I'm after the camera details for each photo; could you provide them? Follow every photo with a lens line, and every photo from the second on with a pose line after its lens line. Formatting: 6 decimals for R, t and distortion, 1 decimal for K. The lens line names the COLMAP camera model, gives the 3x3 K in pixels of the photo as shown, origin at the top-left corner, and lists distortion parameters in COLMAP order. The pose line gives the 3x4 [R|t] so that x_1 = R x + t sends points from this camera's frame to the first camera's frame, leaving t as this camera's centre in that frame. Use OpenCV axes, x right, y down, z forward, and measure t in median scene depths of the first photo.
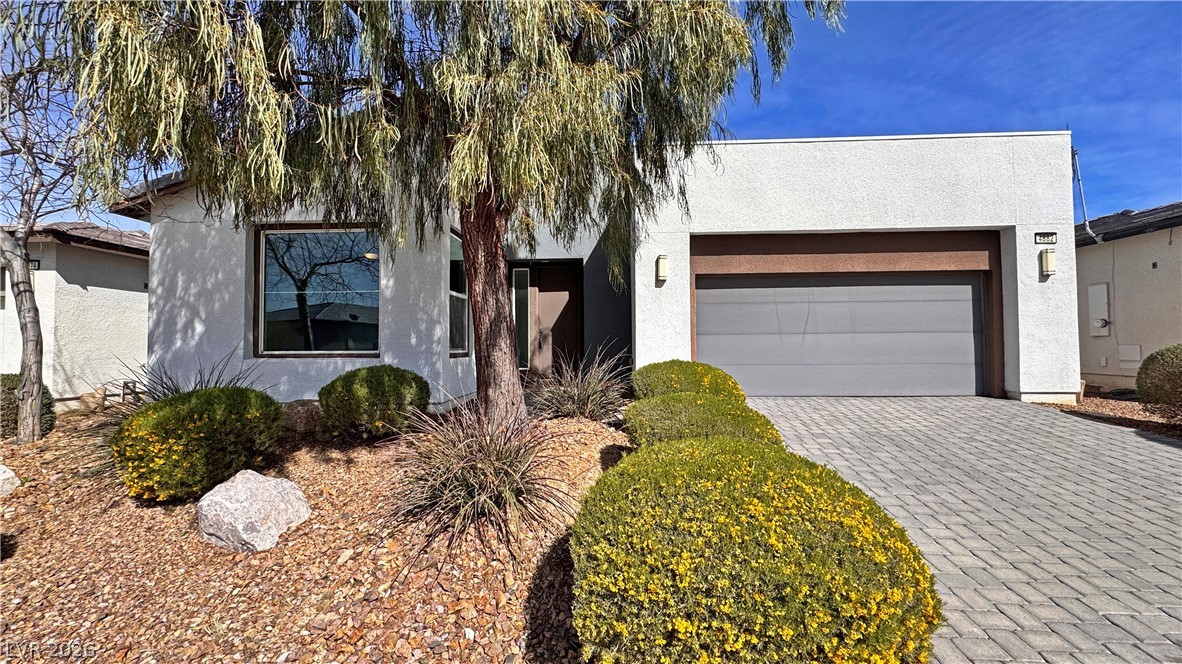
lens RADIAL K [[469.9, 0, 591.0], [0, 469.9, 332.0], [0, 0, 1]] dist [-0.000928, 0.000061]
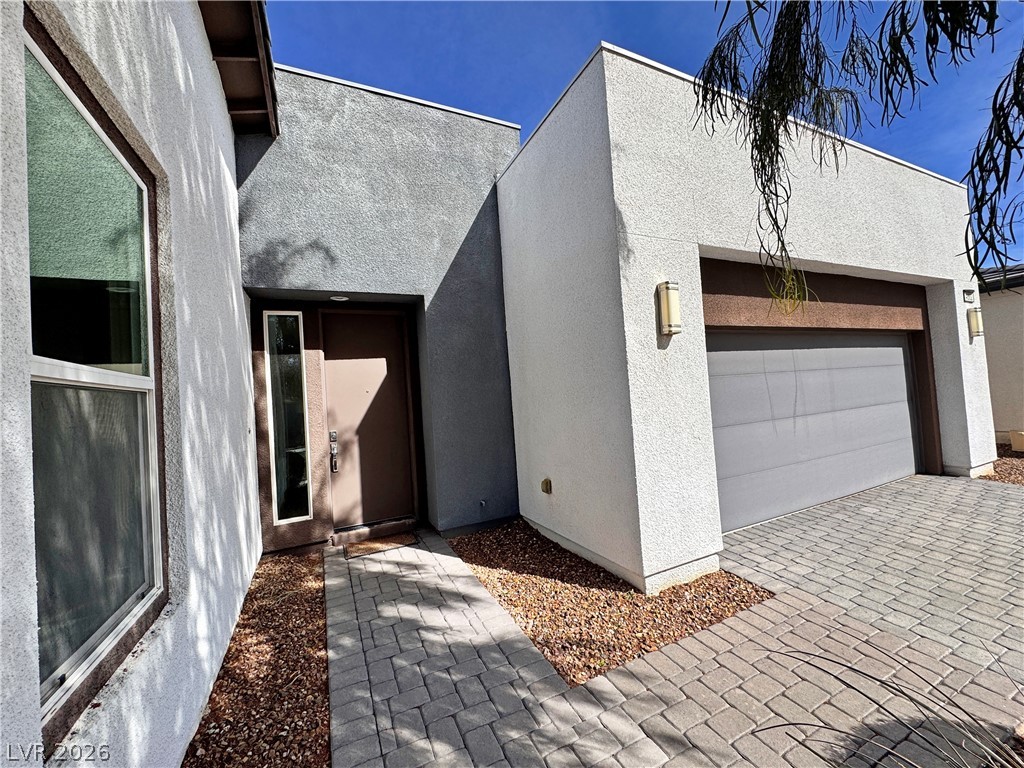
lens RADIAL K [[407.1, 0, 512.0], [0, 407.1, 384.0], [0, 0, 1]] dist [-0.000424, -0.000529]
pose [[0.880922, -0.036756, 0.471832, -0.184995], [0.047369, 0.998821, -0.010630, -0.058109], [-0.470885, 0.031715, 0.881624, 0.674789]]
